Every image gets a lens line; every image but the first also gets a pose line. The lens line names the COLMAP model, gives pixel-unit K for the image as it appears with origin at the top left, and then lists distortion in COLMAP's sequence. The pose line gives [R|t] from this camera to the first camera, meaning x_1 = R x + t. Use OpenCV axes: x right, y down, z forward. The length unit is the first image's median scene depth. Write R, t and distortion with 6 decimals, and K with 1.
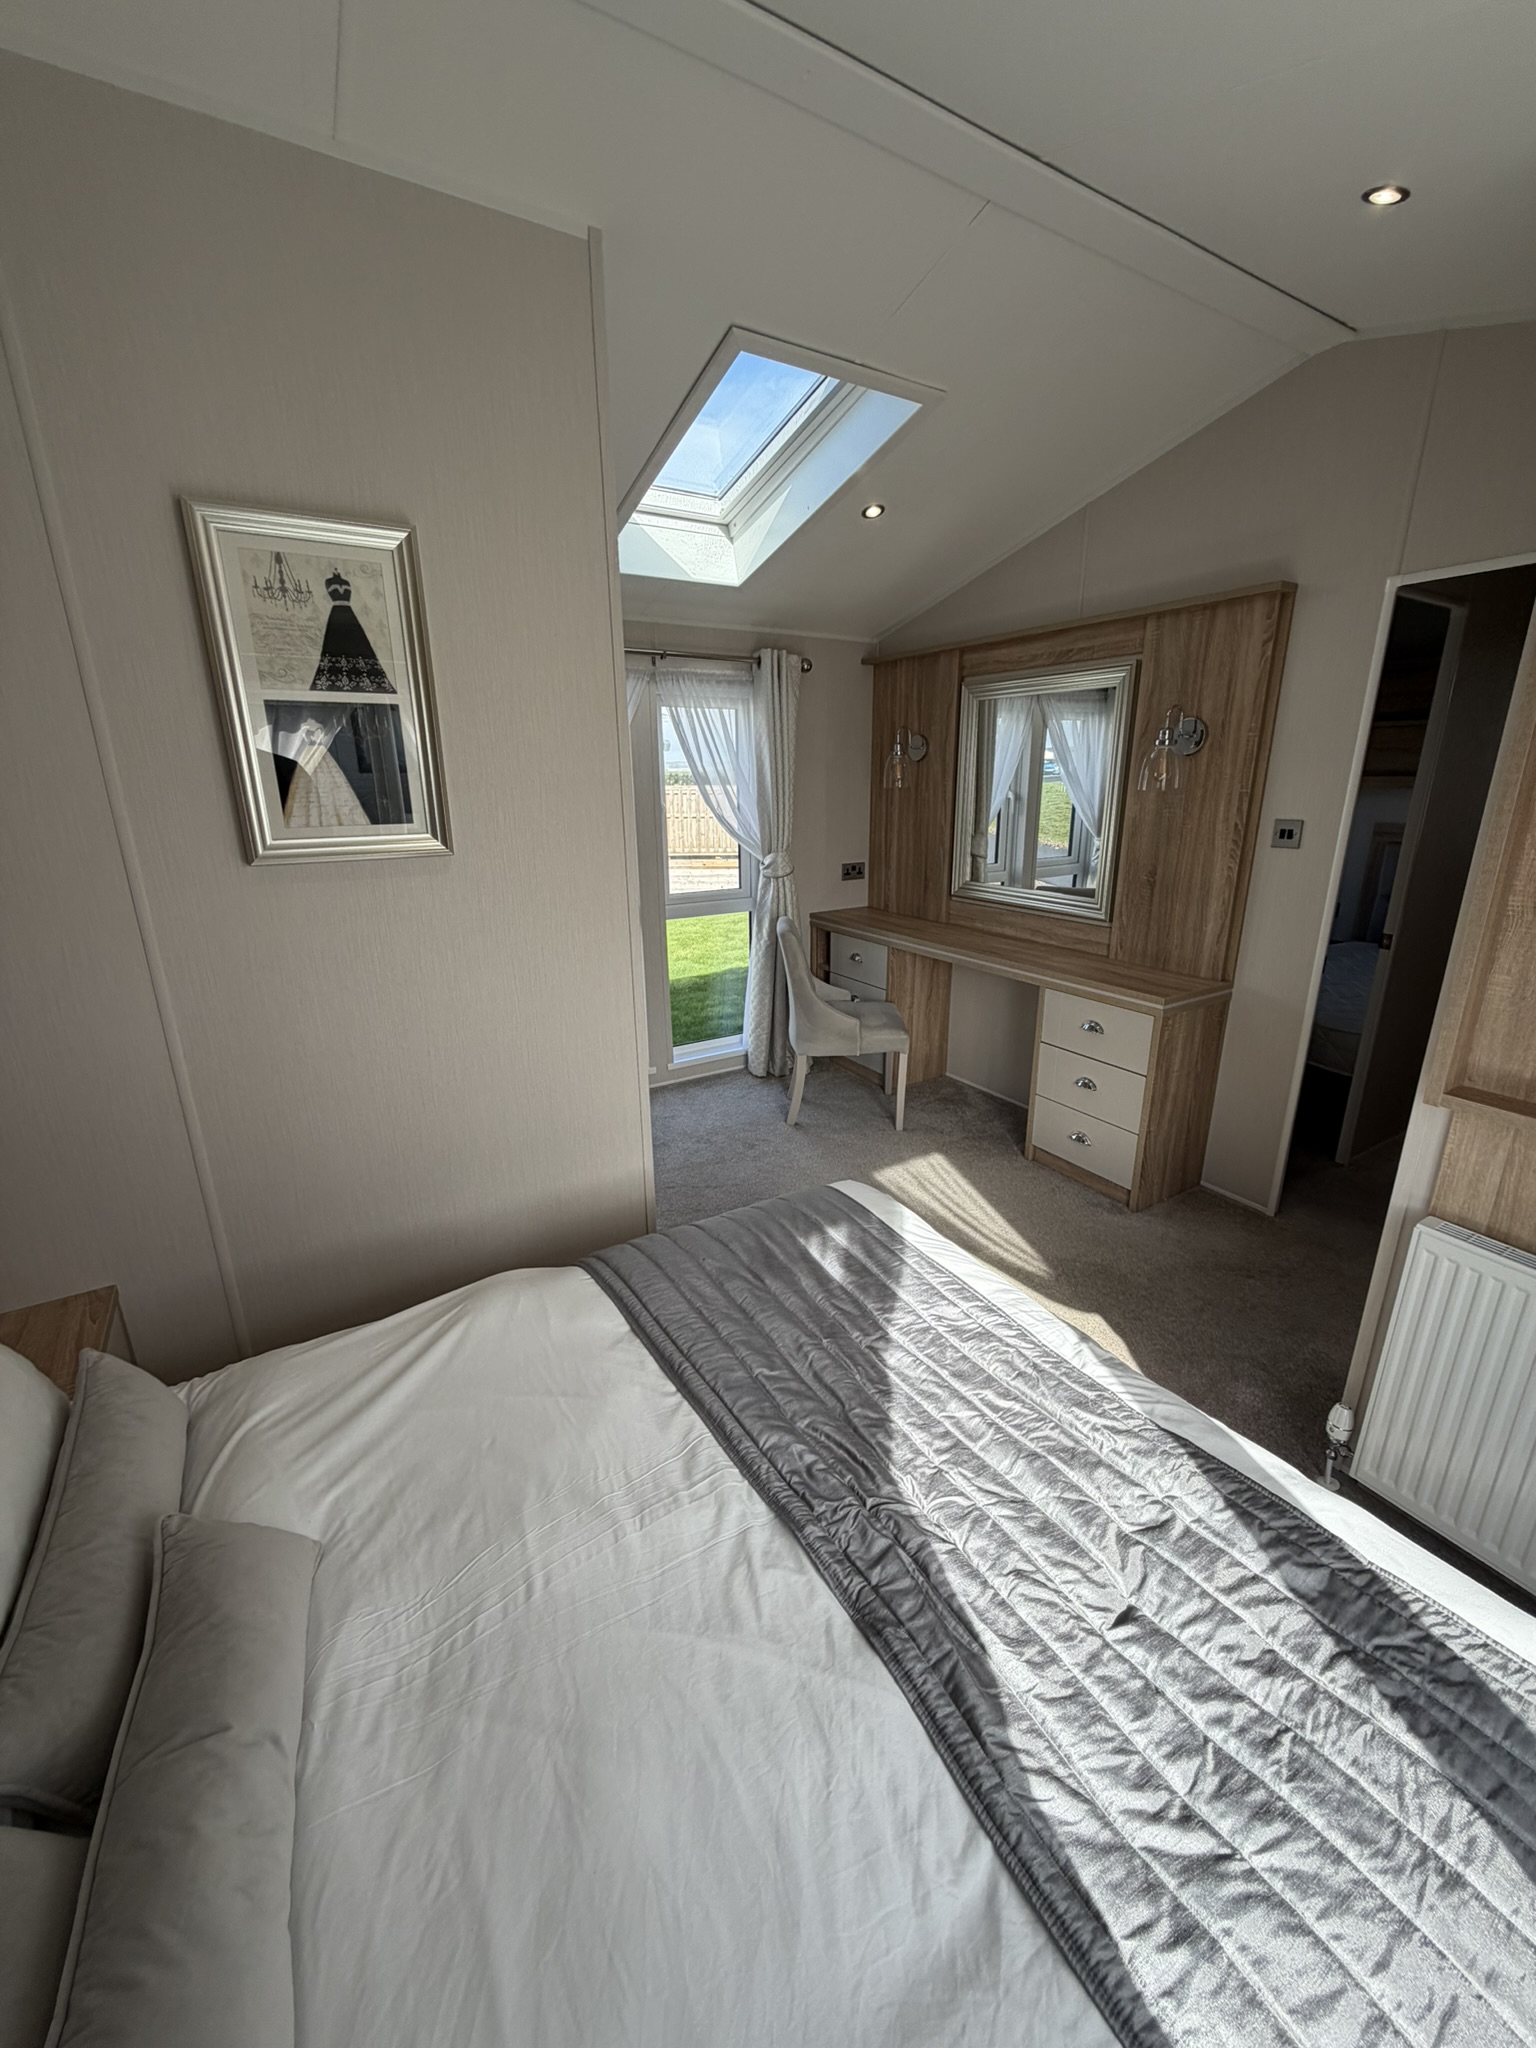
lens RADIAL K [[811.6, 0, 766.7], [0, 811.6, 1022.2], [0, 0, 1]] dist [-0.002617, -0.000050]
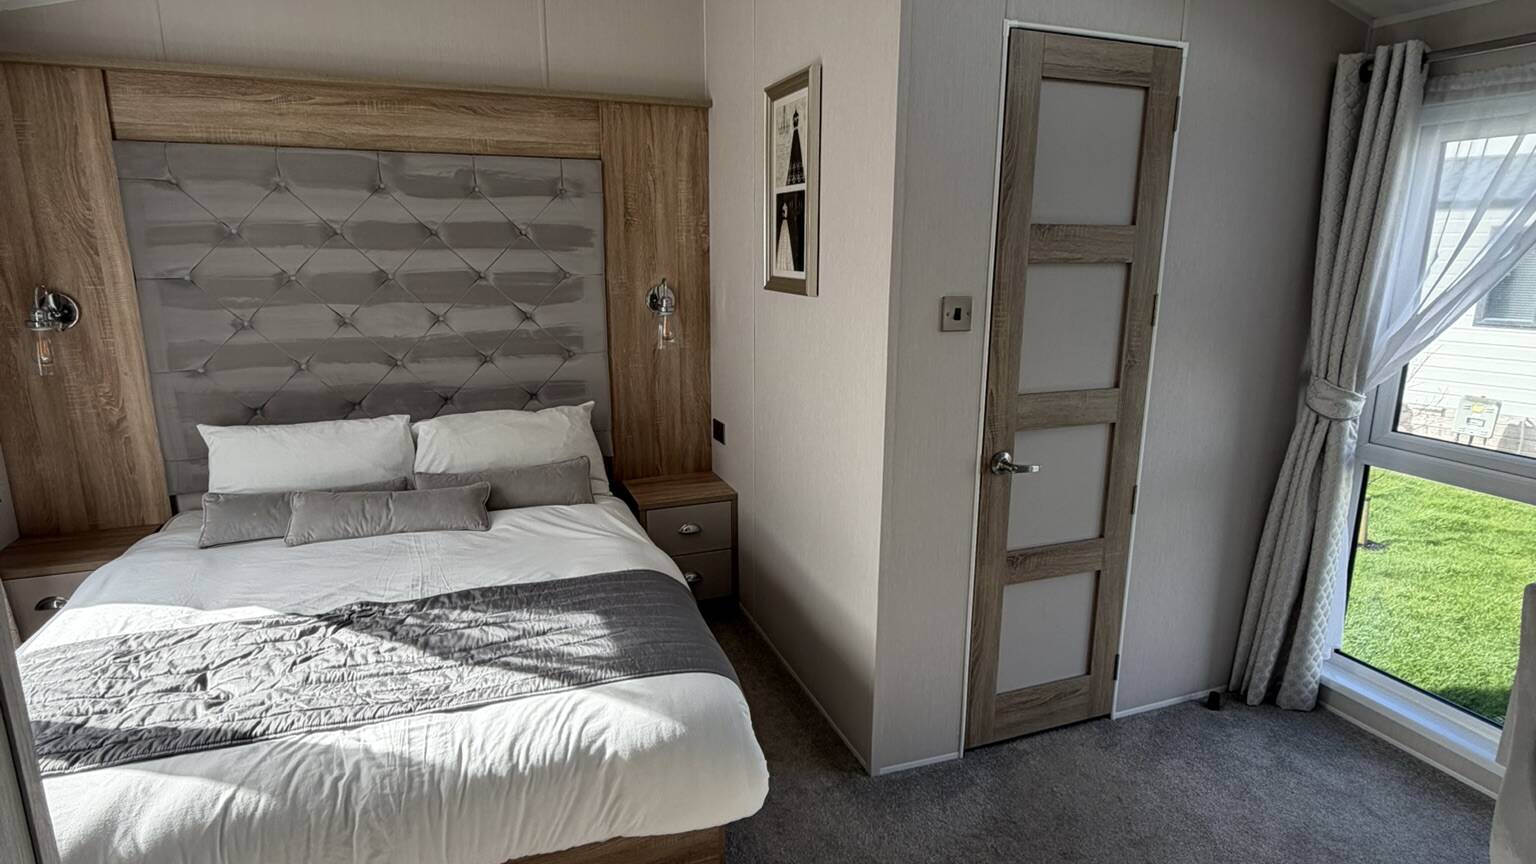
lens RADIAL K [[821.9, 0, 768.2], [0, 821.9, 431.4], [0, 0, 1]] dist [0.006196, 0.000784]
pose [[-0.195489, 0.234980, -0.952139, 1.353544], [-0.293364, 0.912404, 0.285406, -0.519306], [0.935800, 0.335117, -0.109430, 1.616341]]
